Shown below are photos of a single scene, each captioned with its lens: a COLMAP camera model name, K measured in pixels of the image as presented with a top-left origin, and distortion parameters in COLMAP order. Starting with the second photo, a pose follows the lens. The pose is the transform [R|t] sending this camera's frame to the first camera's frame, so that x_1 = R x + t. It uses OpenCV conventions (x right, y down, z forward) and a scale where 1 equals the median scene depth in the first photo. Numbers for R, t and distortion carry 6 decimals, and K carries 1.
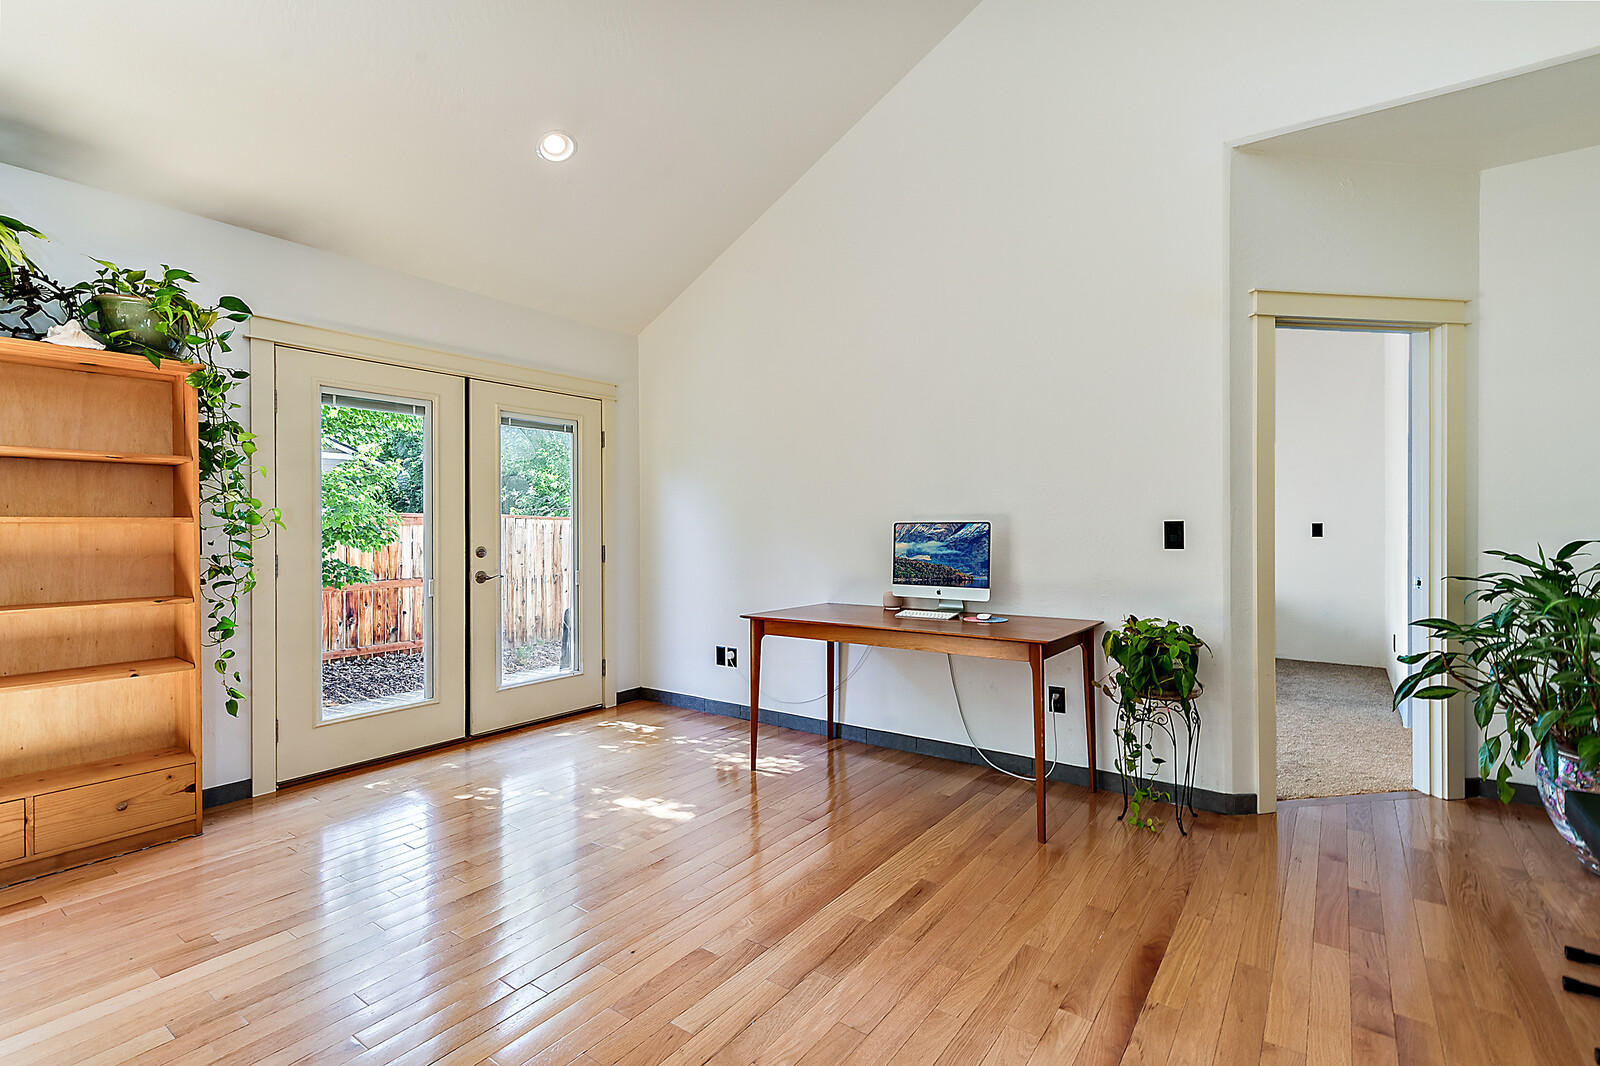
lens RADIAL K [[733.6, 0, 804.5], [0, 733.6, 528.1], [0, 0, 1]] dist [0.005986, 0.000191]
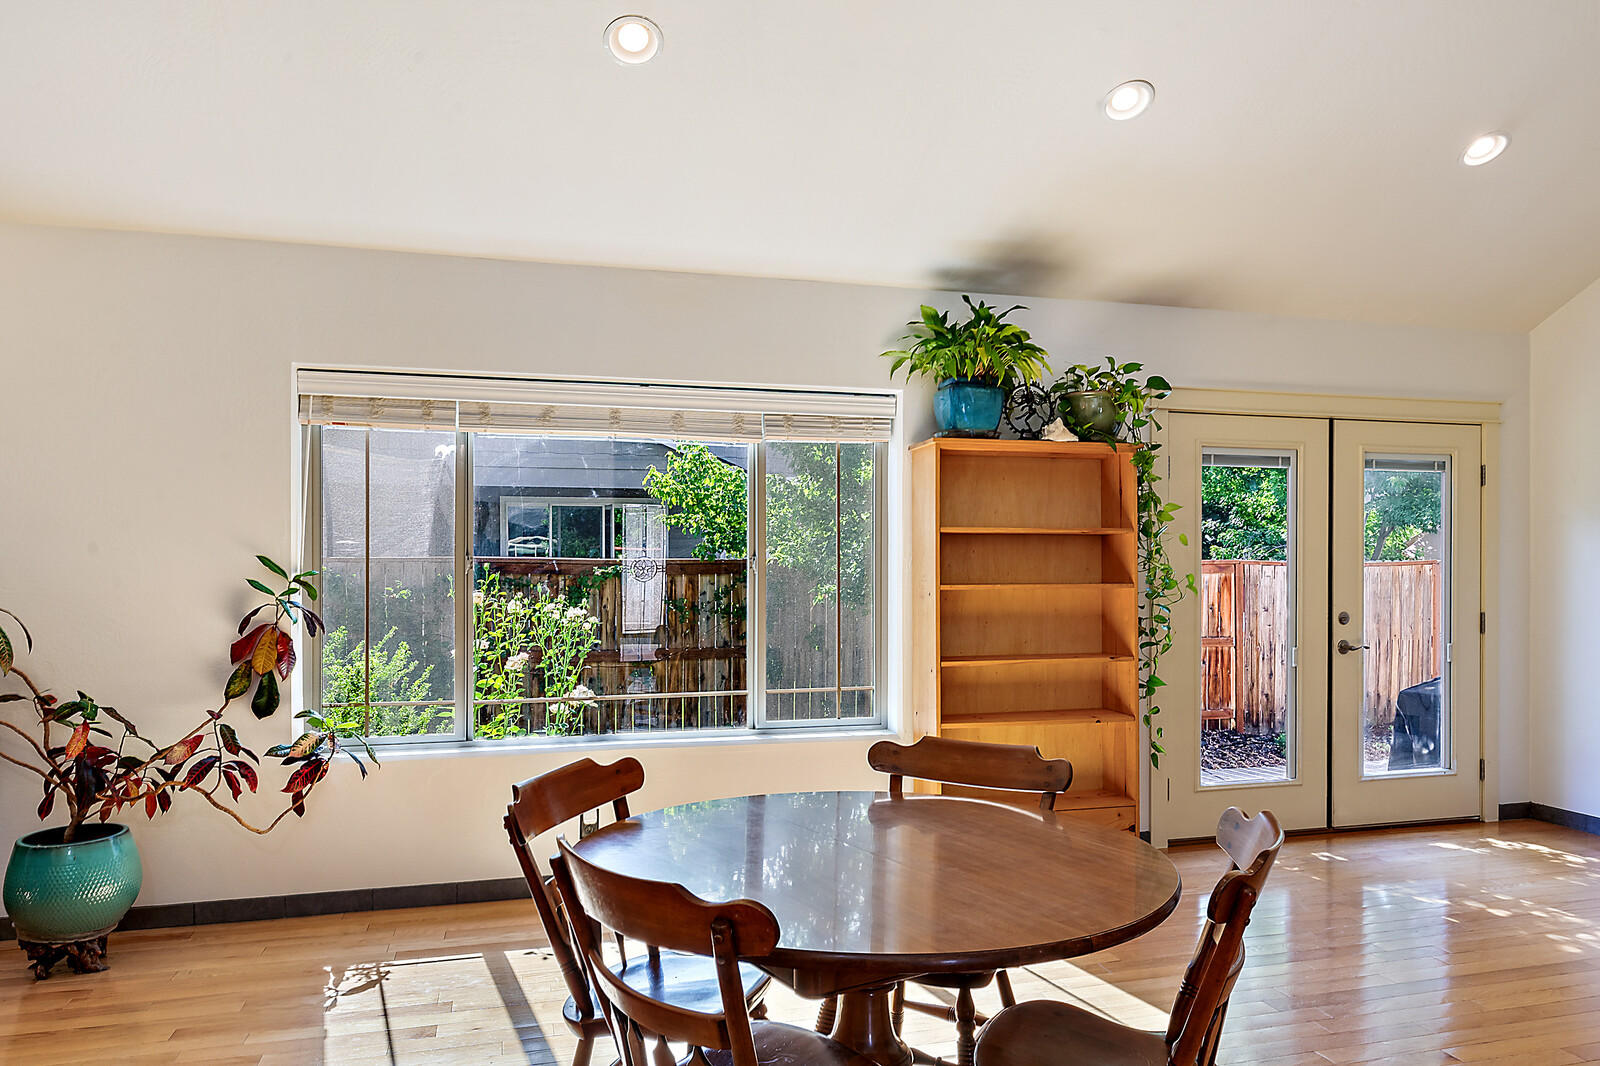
lens RADIAL K [[1074.6, 0, 807.6], [0, 1074.6, 568.7], [0, 0, 1]] dist [-0.001584, -0.004465]
pose [[0.779762, 0.005449, -0.626053, -0.190761], [-0.003411, 0.999984, 0.004455, -0.039336], [0.626067, -0.001338, 0.779768, -0.522364]]
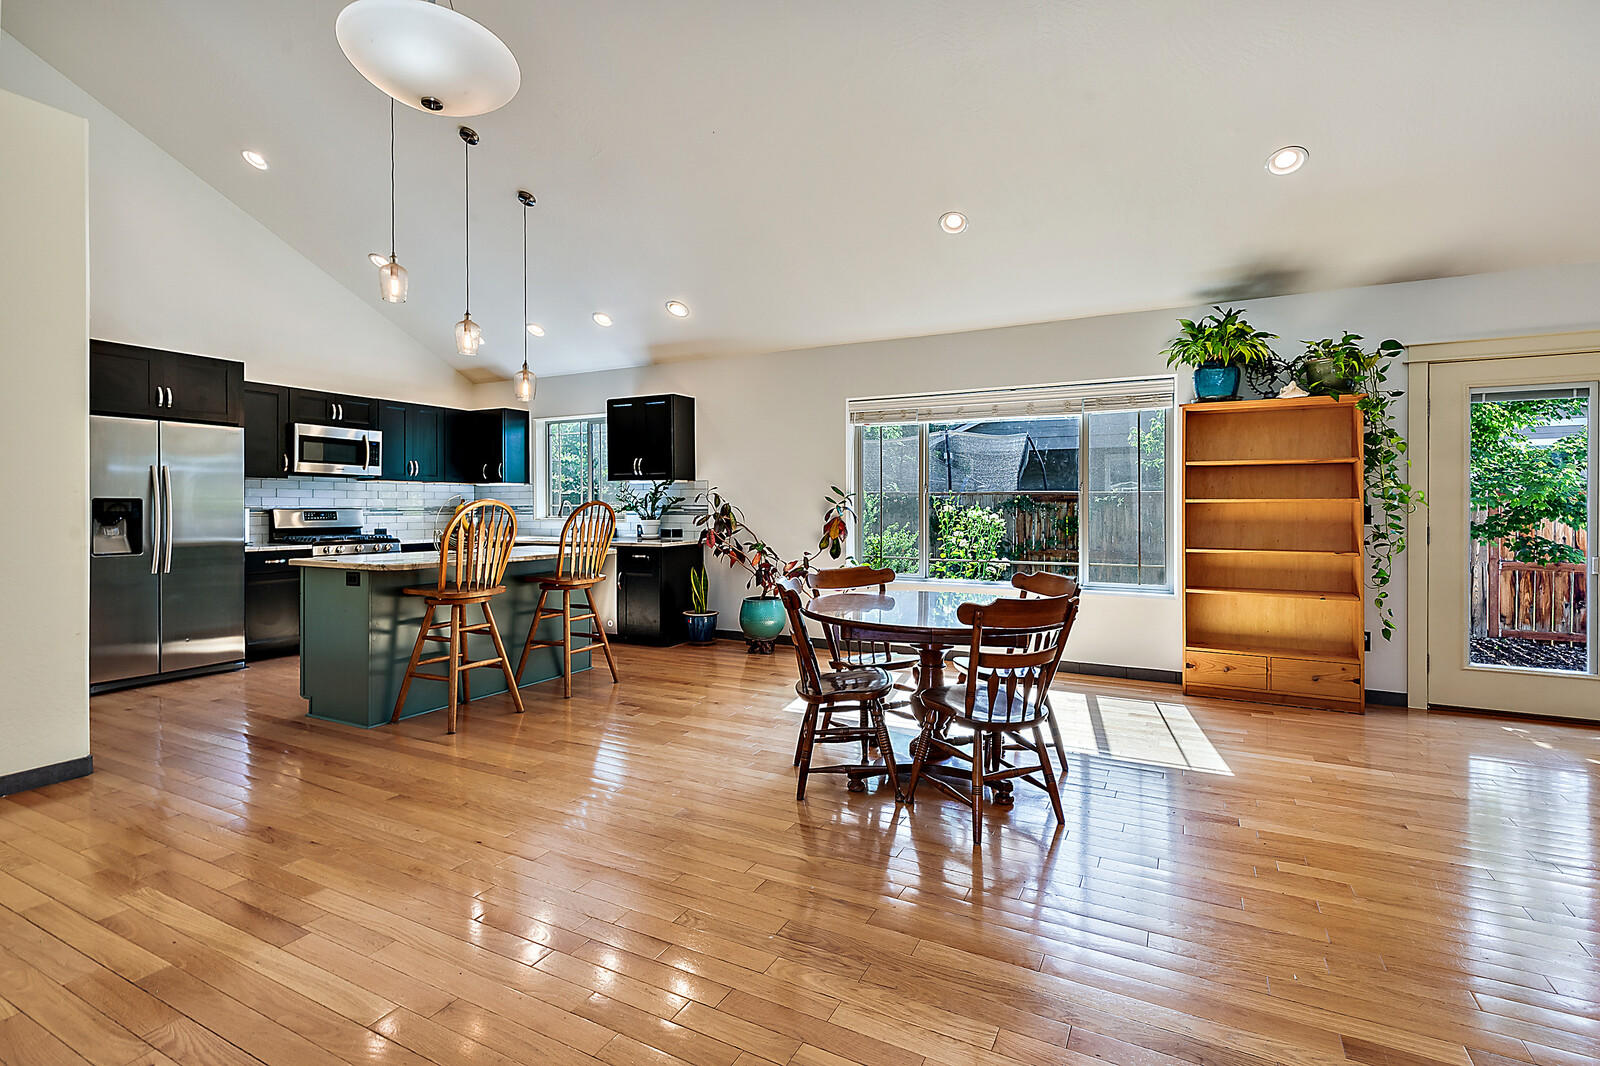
lens RADIAL K [[741.2, 0, 804.2], [0, 741.2, 507.8], [0, 0, 1]] dist [0.010960, -0.000295]
pose [[0.149359, 0.008767, -0.988744, 0.449063], [-0.002530, 0.999961, 0.008484, -0.005195], [0.988780, 0.001234, 0.149376, -0.301754]]
